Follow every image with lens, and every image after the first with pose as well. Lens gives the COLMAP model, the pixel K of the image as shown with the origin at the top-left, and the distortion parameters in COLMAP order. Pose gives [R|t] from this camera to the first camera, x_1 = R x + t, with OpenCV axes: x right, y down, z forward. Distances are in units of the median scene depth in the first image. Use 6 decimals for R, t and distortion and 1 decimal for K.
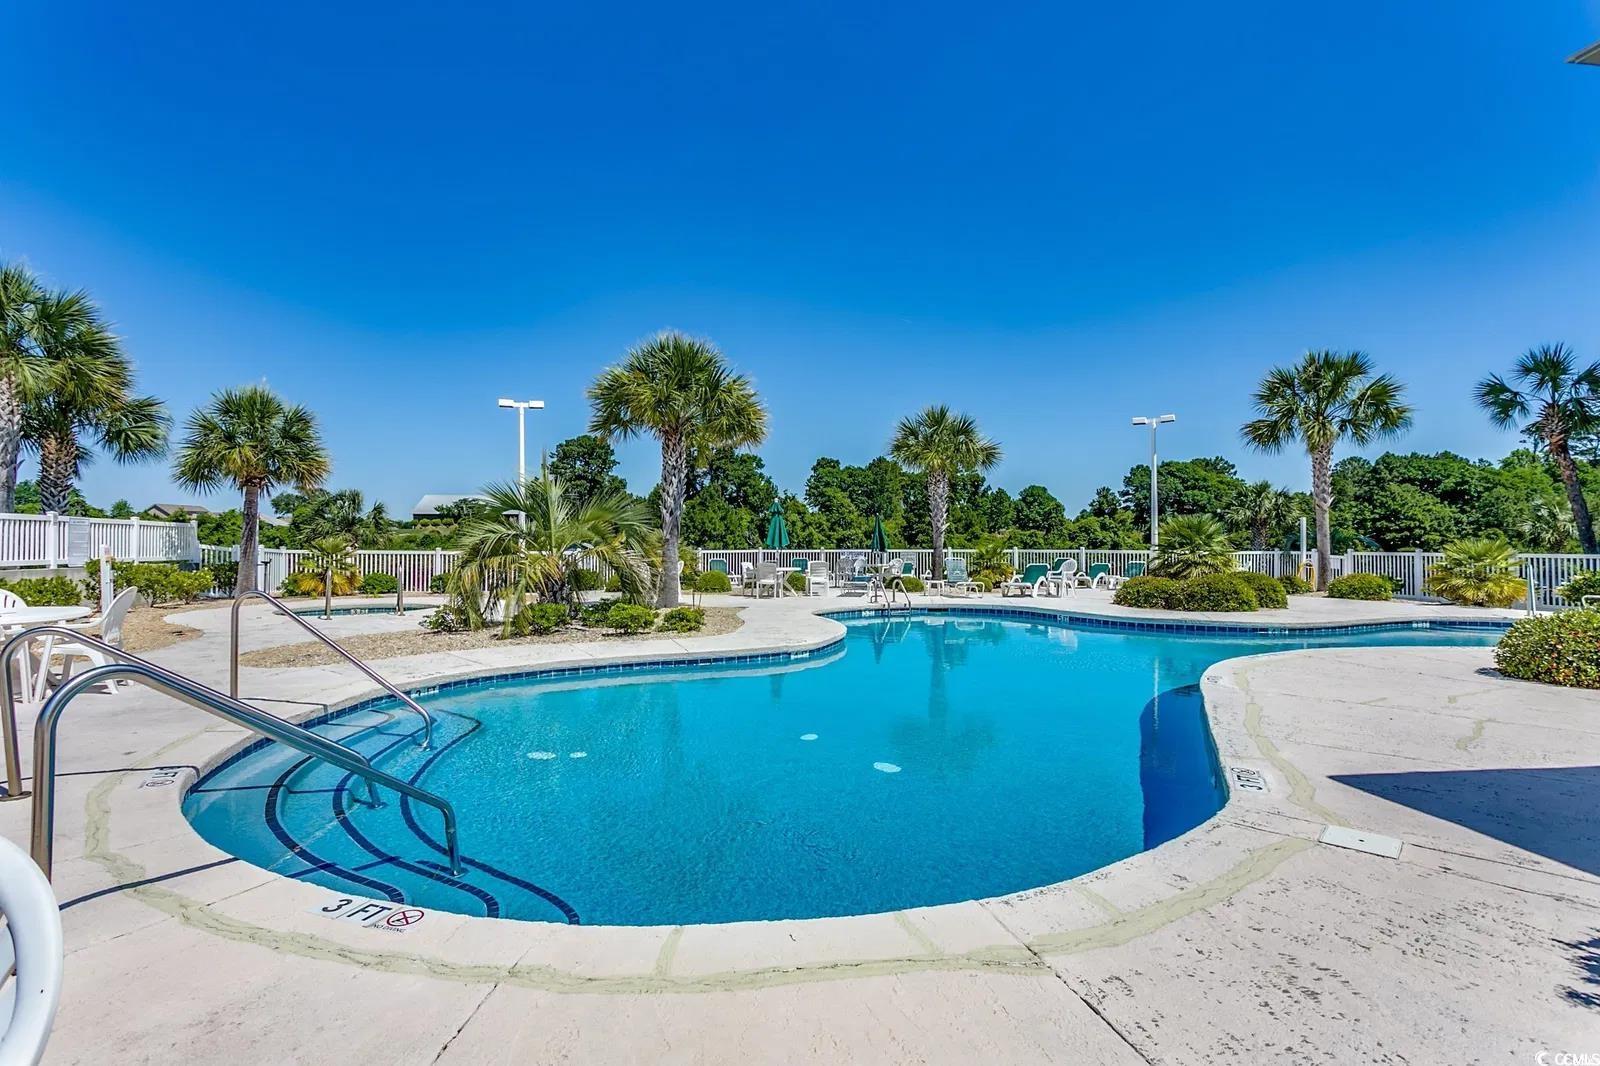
lens RADIAL K [[764.7, 0, 813.4], [0, 764.7, 521.0], [0, 0, 1]] dist [0.000465, 0.000408]
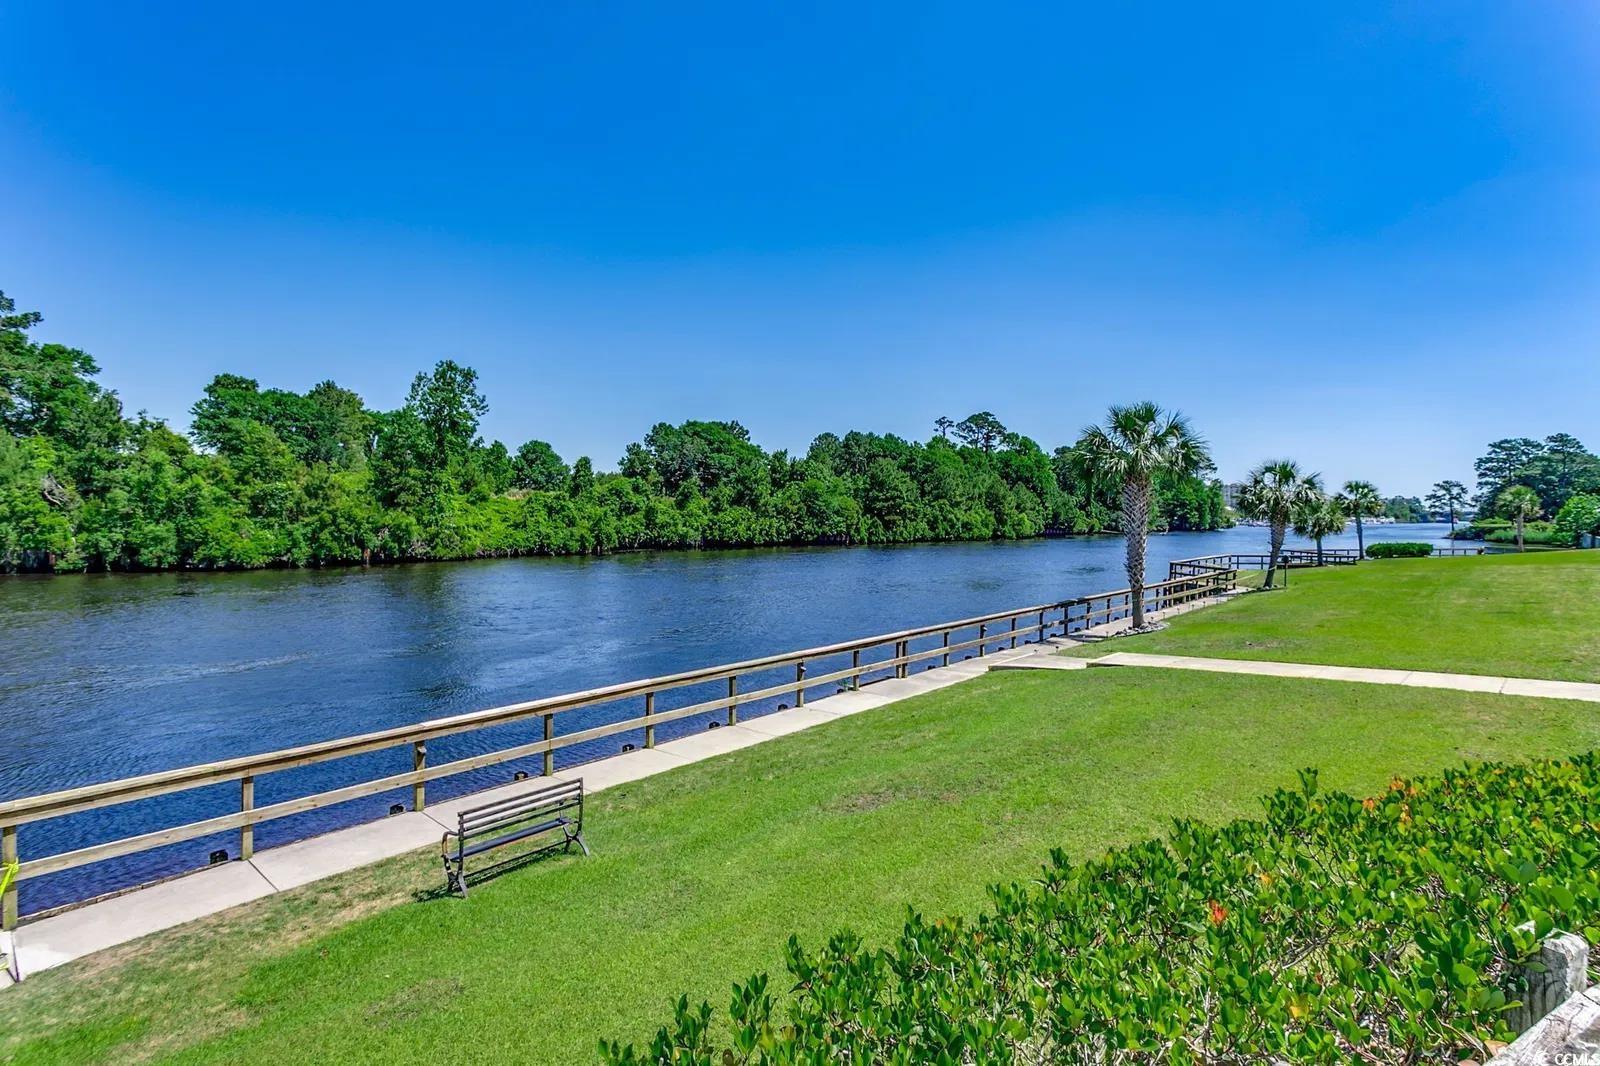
lens RADIAL K [[764.7, 0, 797.2], [0, 764.7, 533.0], [0, 0, 1]] dist [0.000465, 0.000408]
pose [[0.799164, -0.008704, 0.601050, 0.009407], [-0.027522, 0.998317, 0.051051, 0.007410], [-0.600482, -0.057340, 0.797579, 0.201733]]
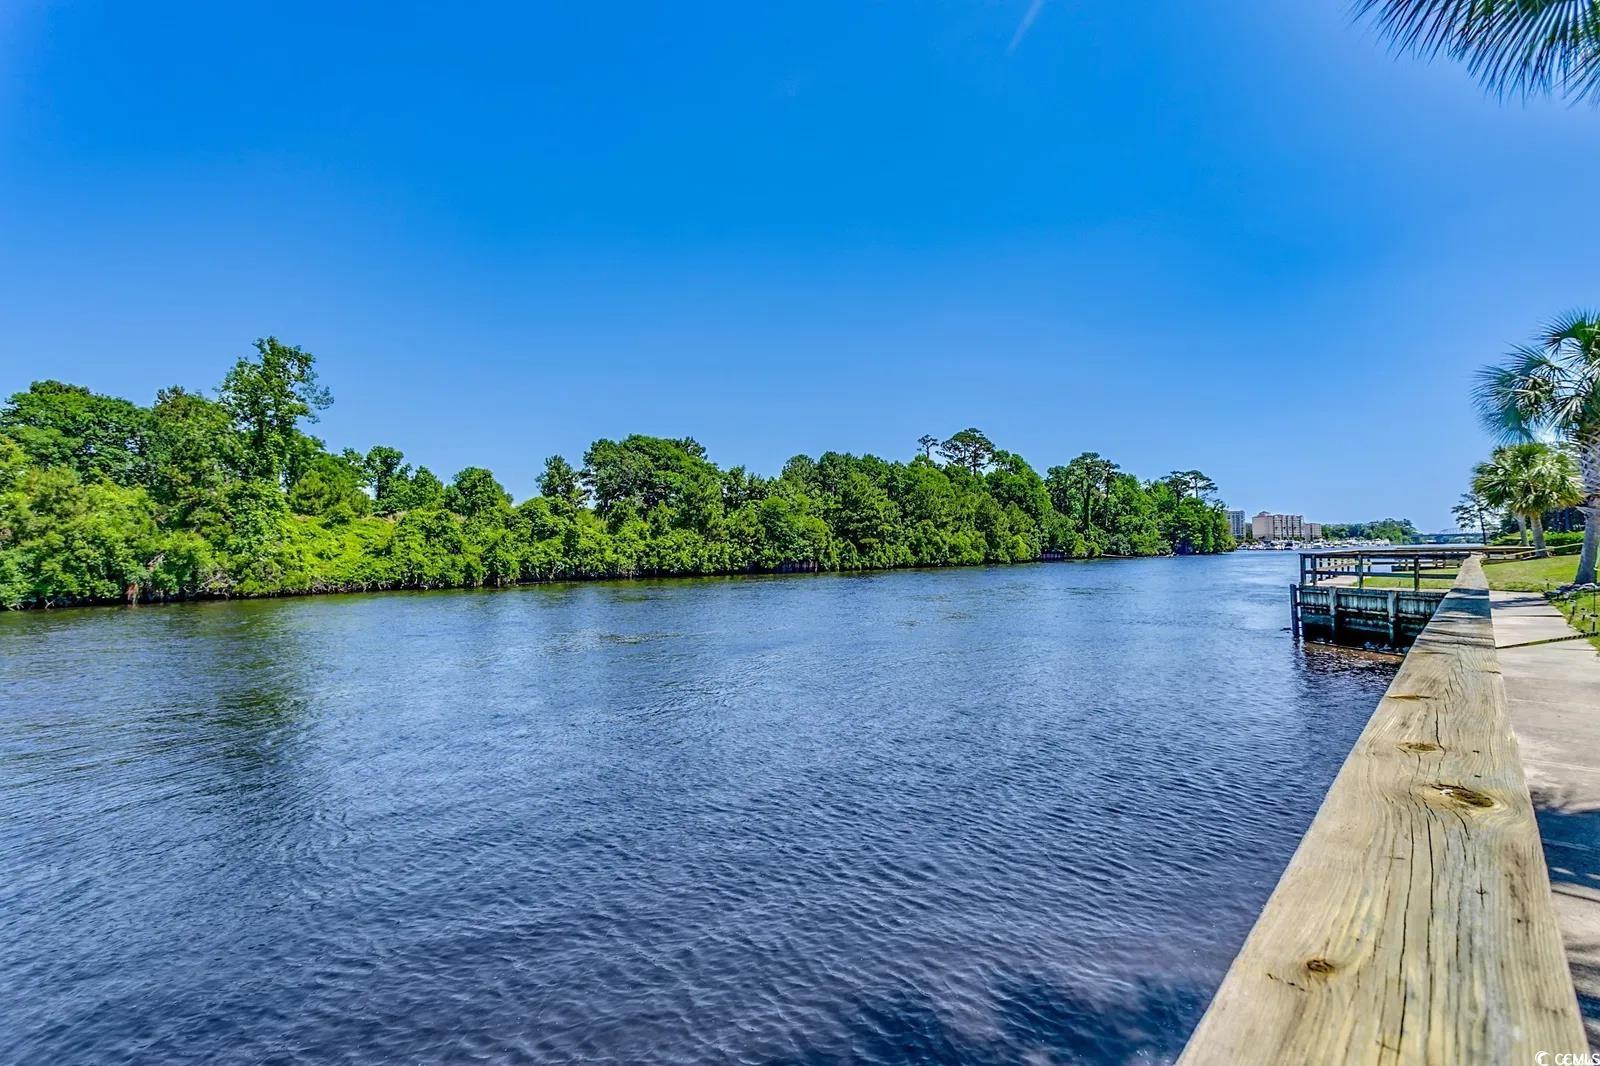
lens RADIAL K [[764.7, 0, 789.8], [0, 764.7, 536.3], [0, 0, 1]] dist [0.000465, 0.000408]
pose [[0.798751, -0.001811, 0.601659, 0.120892], [-0.002567, 0.999976, 0.006417, 0.026006], [-0.601656, -0.006671, 0.798727, 0.288530]]
